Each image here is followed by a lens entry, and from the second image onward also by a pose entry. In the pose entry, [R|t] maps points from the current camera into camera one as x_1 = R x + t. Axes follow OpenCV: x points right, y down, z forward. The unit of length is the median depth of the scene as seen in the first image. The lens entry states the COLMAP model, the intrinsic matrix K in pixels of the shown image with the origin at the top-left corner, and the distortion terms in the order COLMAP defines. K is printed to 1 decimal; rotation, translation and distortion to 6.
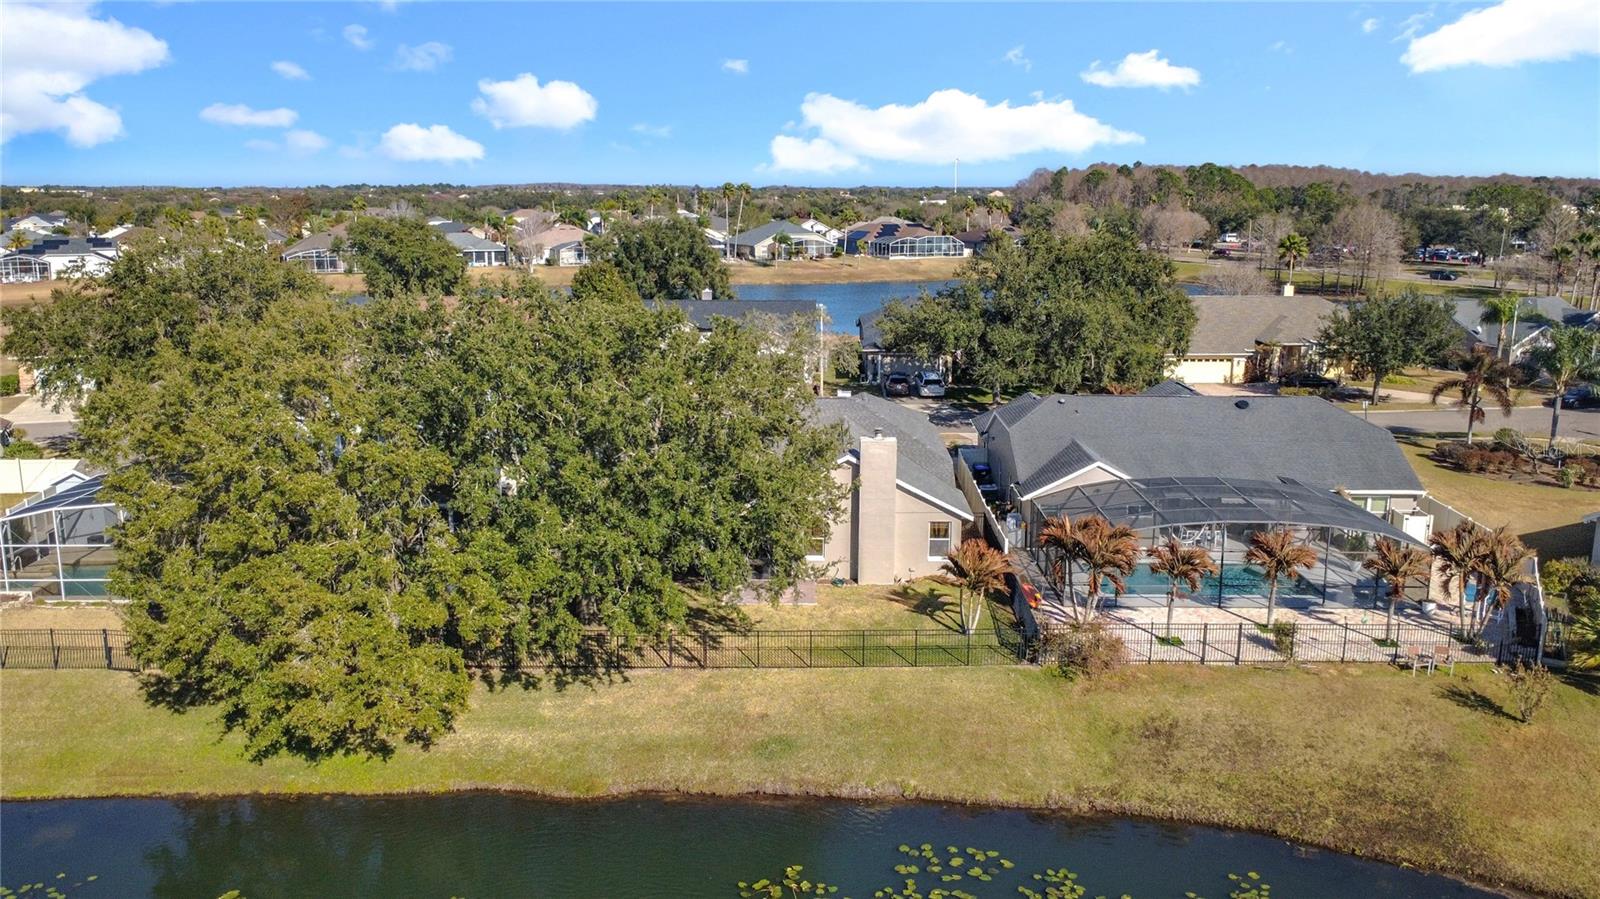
lens RADIAL K [[1310.8, 0, 800.0], [0, 1310.8, 449.5], [0, 0, 1]] dist [-0.006728, -0.004301]
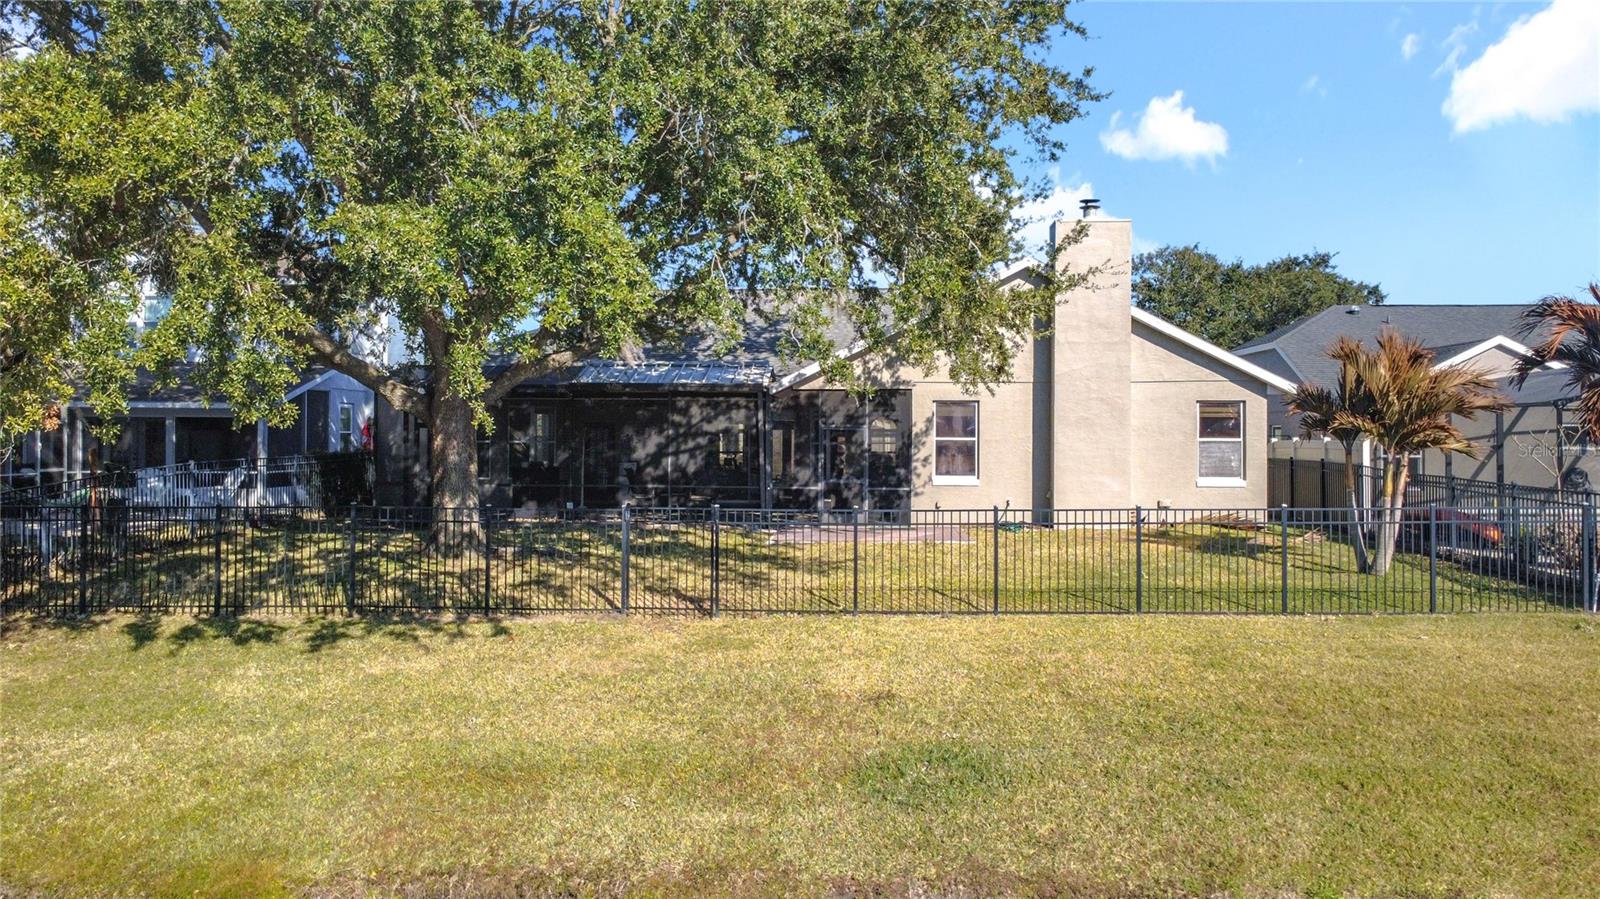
lens RADIAL K [[1223.1, 0, 784.9], [0, 1223.1, 450.2], [0, 0, 1]] dist [-0.000875, -0.006490]
pose [[0.998263, -0.004180, -0.058771, -0.026819], [-0.006524, 0.983506, -0.180756, 0.159223], [0.058557, 0.180825, 0.981771, 0.556420]]
